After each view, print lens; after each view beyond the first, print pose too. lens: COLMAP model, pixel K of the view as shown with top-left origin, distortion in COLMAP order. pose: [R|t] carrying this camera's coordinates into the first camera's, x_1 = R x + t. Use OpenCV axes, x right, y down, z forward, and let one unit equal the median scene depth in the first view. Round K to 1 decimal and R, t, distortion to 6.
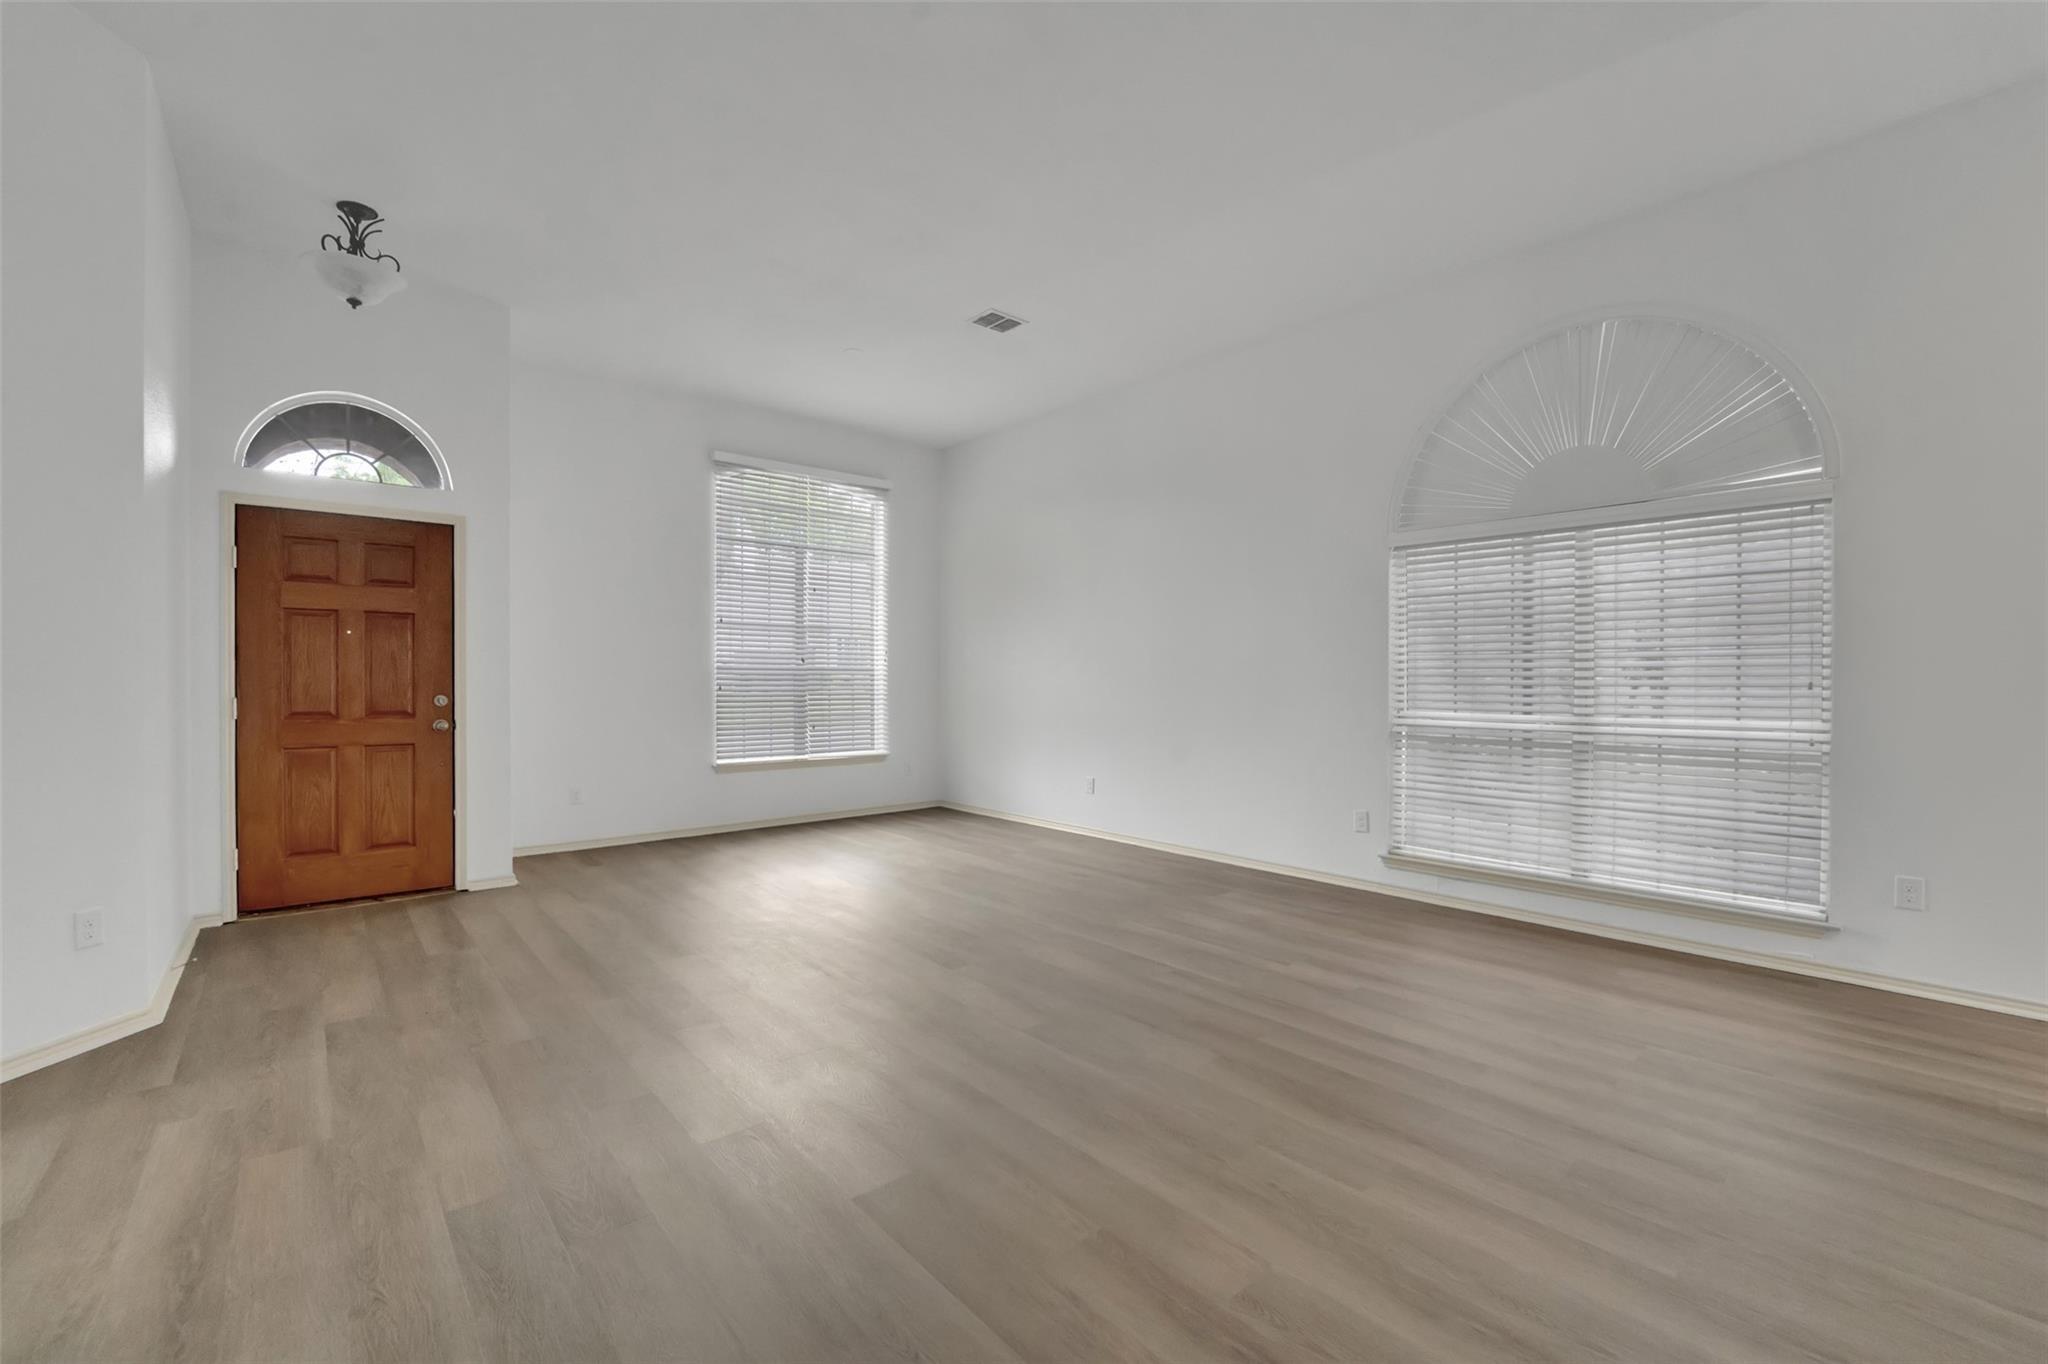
lens RADIAL K [[845.5, 0, 1027.5], [0, 845.5, 683.2], [0, 0, 1]] dist [-0.016845, -0.000022]
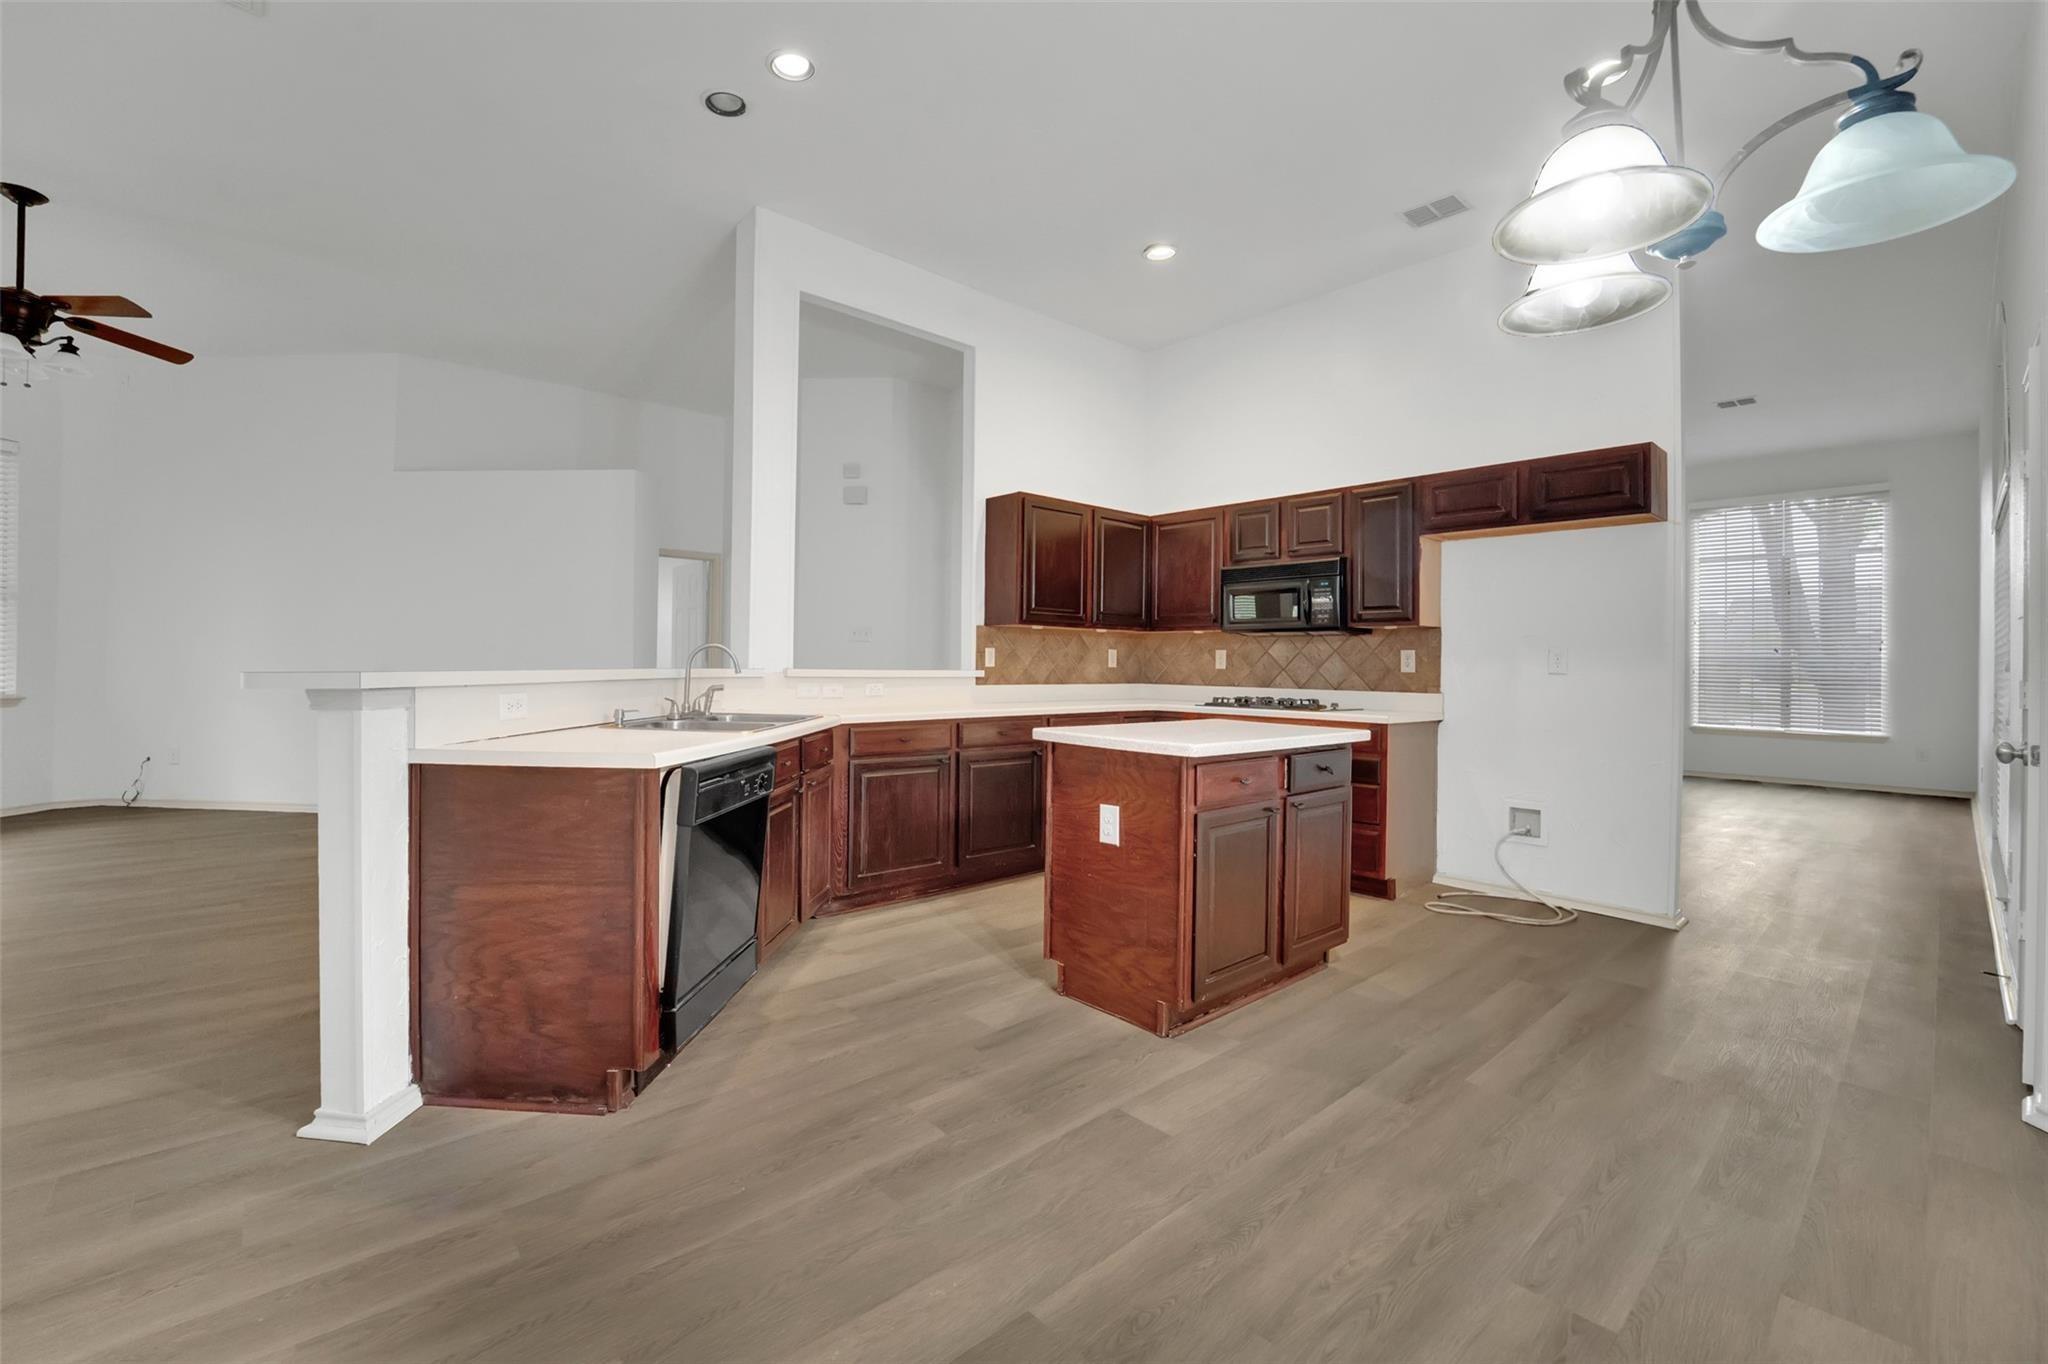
lens RADIAL K [[845.5, 0, 1035.0], [0, 845.5, 666.0], [0, 0, 1]] dist [-0.016845, -0.000022]
pose [[0.019567, -0.003448, -0.999803, 1.476353], [-0.005079, 0.999981, -0.003548, 0.007791], [0.999796, 0.005147, 0.019549, -0.172246]]
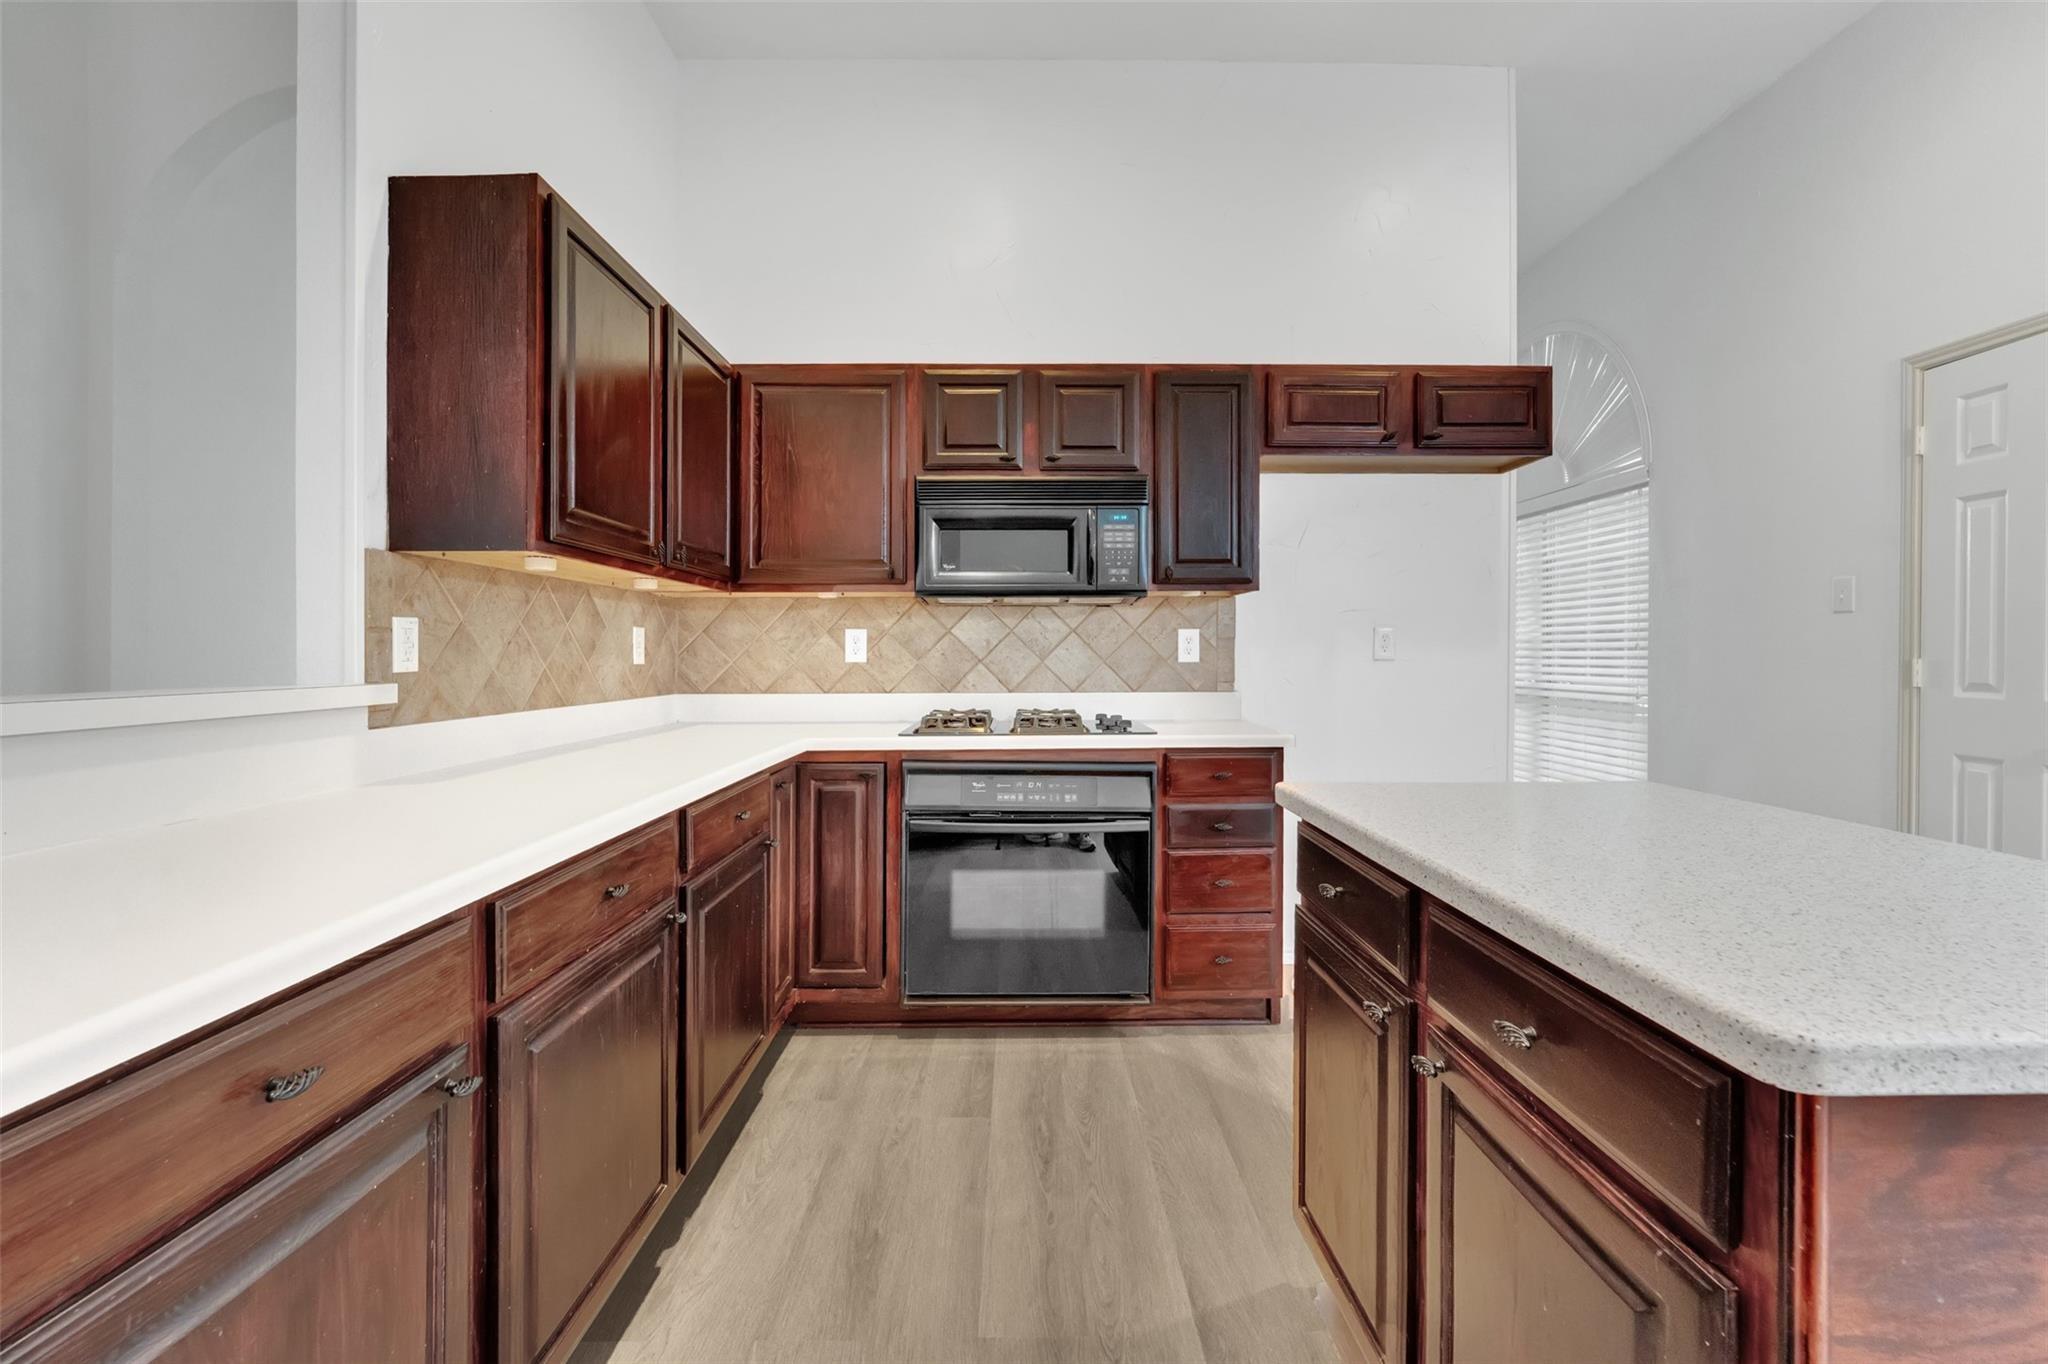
lens RADIAL K [[845.5, 0, 1022.4], [0, 845.5, 677.0], [0, 0, 1]] dist [-0.016845, -0.000022]
pose [[0.765764, 0.007489, -0.643078, 0.778132], [0.014168, 0.999493, 0.028512, -0.000152], [0.642965, -0.030945, 0.765270, -0.329939]]
